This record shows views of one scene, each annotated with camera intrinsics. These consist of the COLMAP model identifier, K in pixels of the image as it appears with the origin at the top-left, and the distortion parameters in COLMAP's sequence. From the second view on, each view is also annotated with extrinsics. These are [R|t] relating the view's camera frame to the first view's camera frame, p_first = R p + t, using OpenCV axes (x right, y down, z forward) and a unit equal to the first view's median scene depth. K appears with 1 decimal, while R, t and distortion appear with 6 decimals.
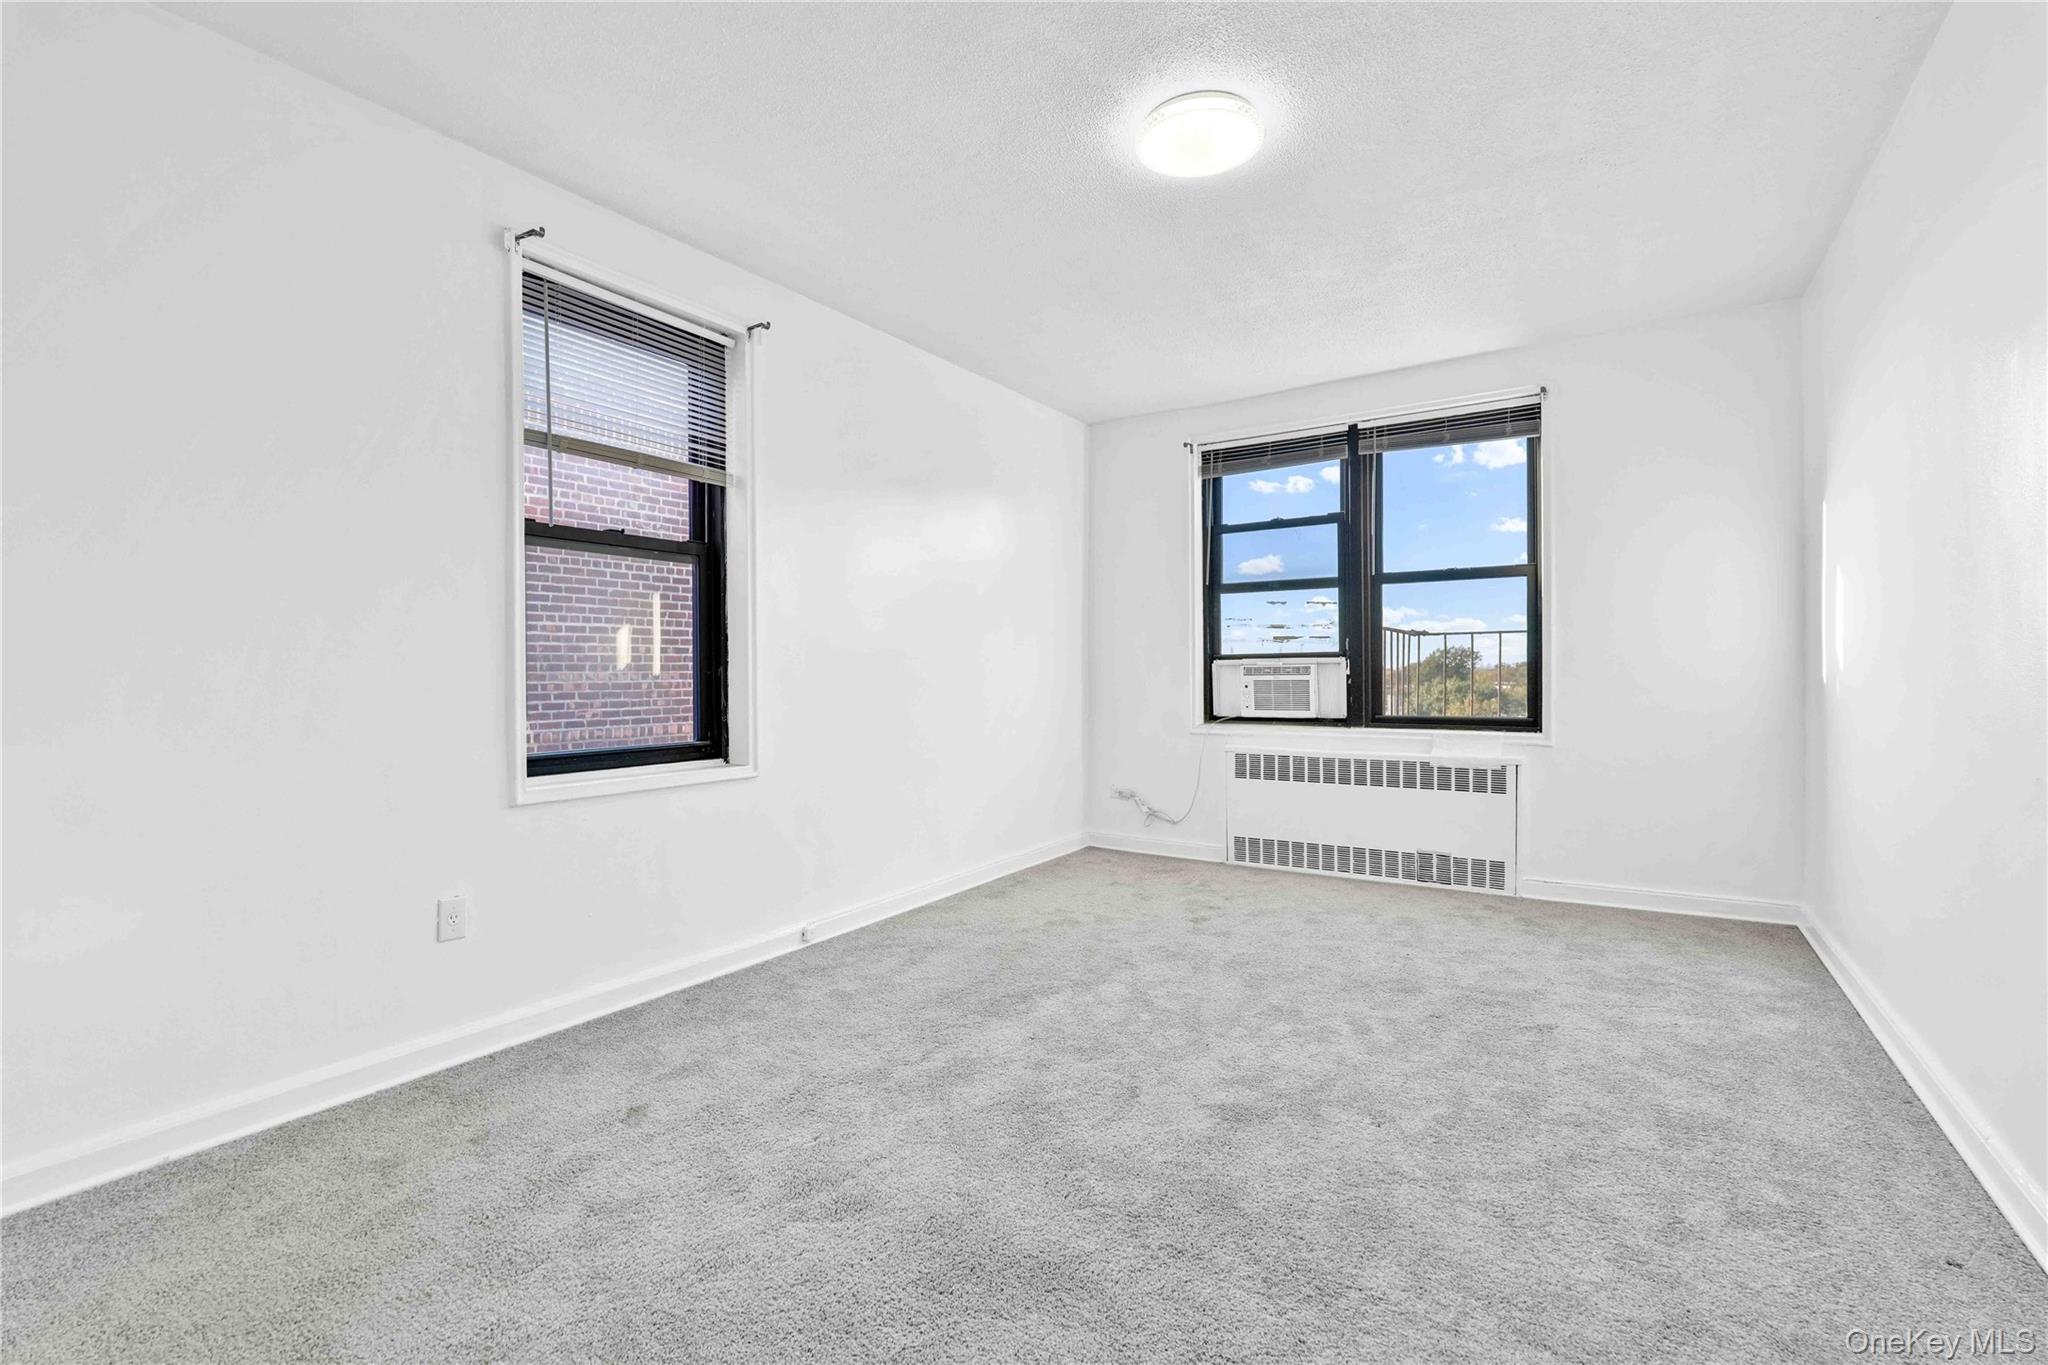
lens RADIAL K [[975.1, 0, 981.7], [0, 975.1, 676.3], [0, 0, 1]] dist [-0.013589, 0.000621]
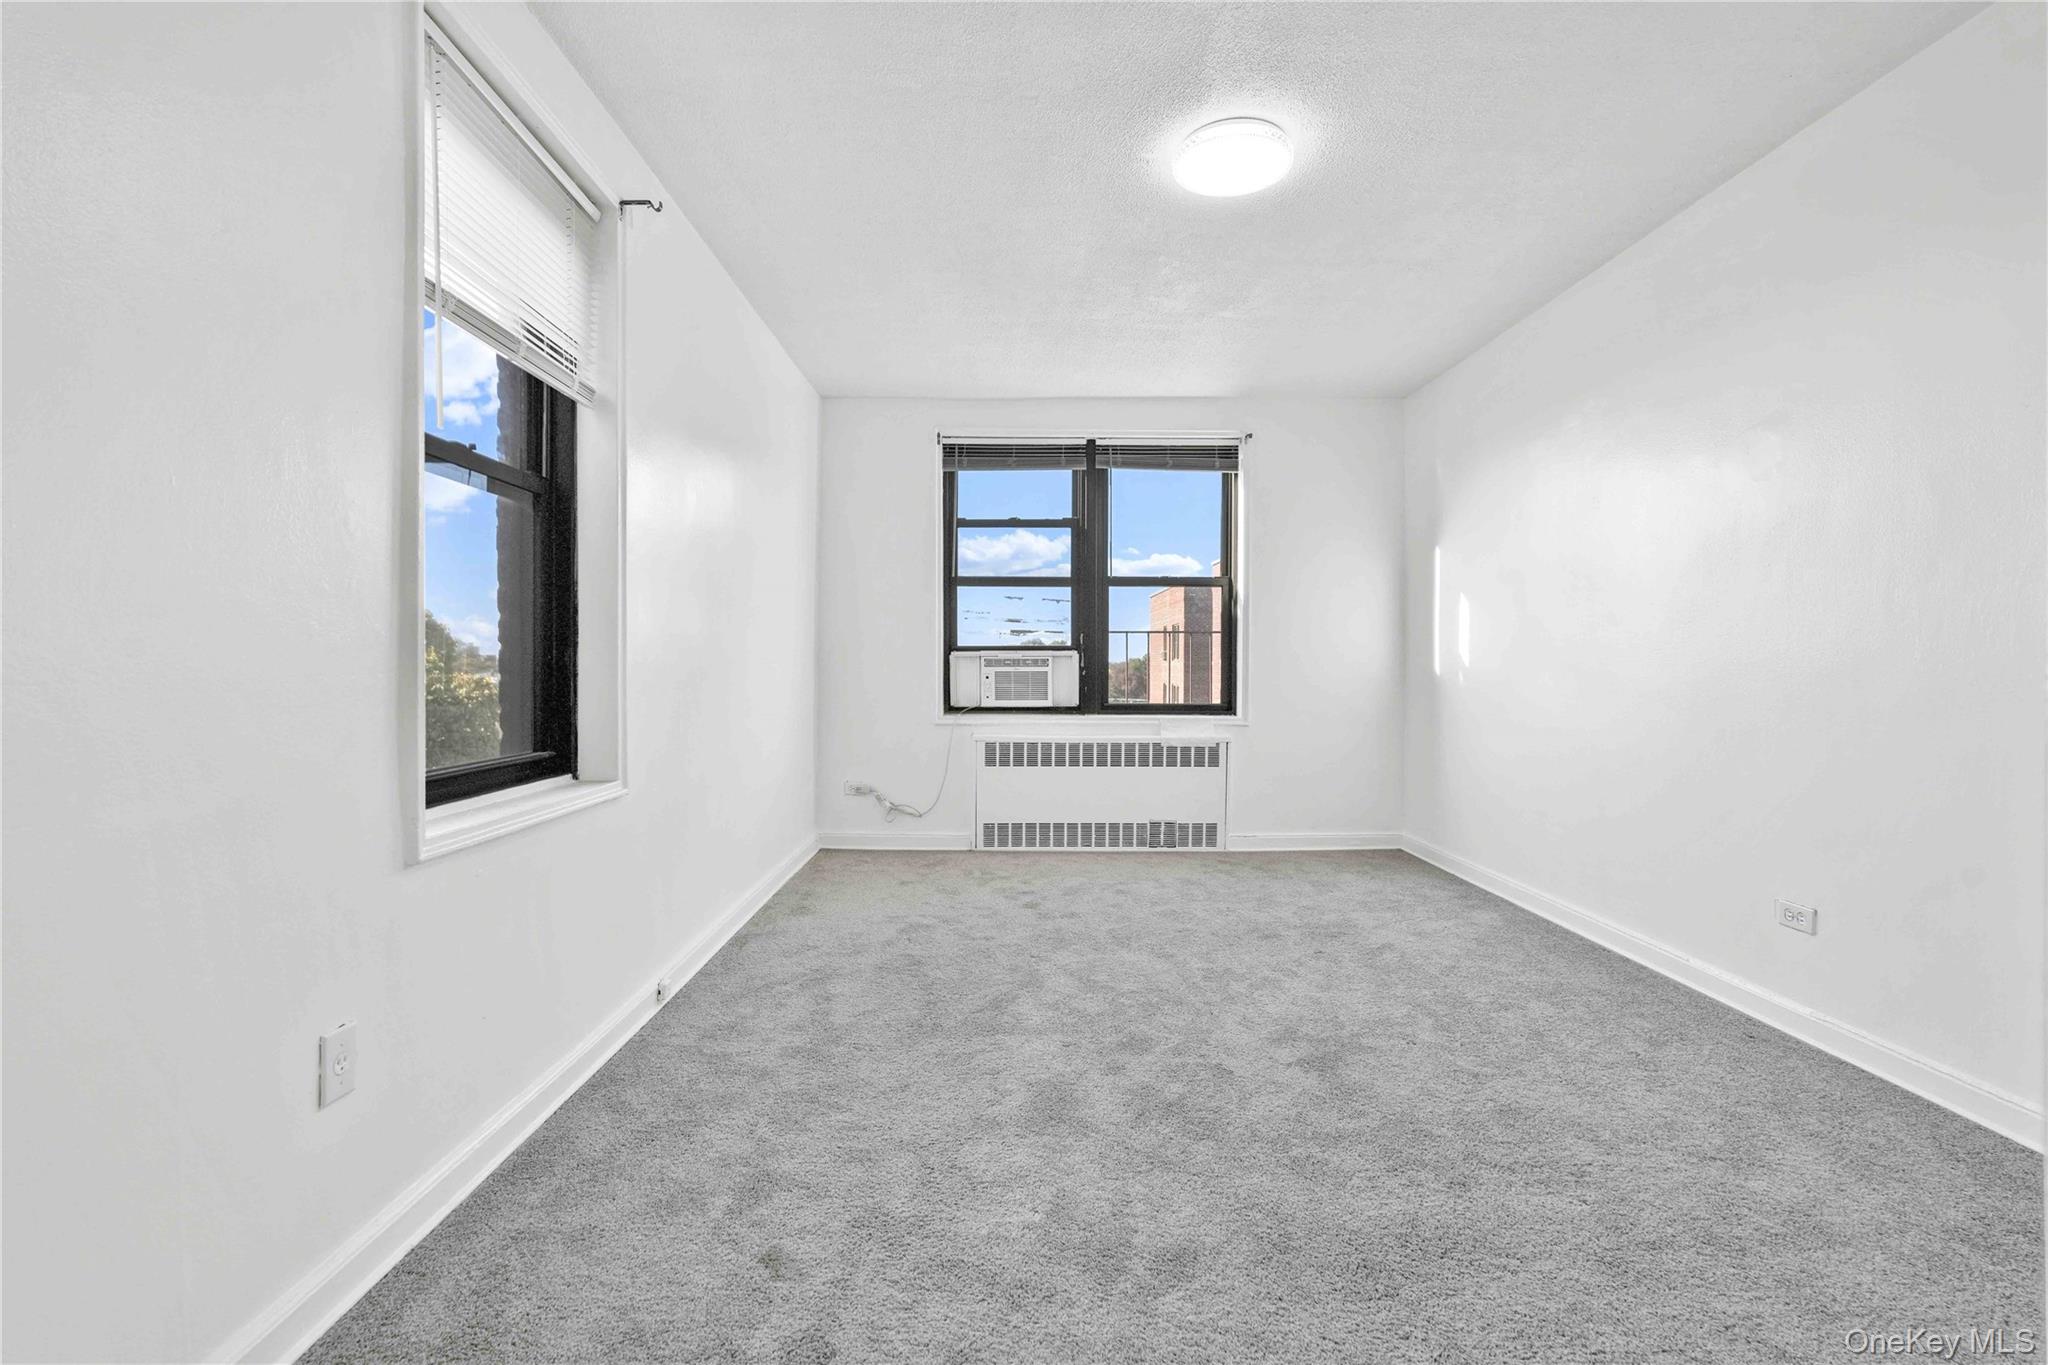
lens RADIAL K [[975.1, 0, 981.7], [0, 975.1, 676.3], [0, 0, 1]] dist [-0.013589, 0.000621]
pose [[0.801659, 0.001967, 0.597779, -0.396595], [-0.006082, 0.999970, 0.004866, 0.004652], [-0.597751, -0.007536, 0.801646, 0.196747]]
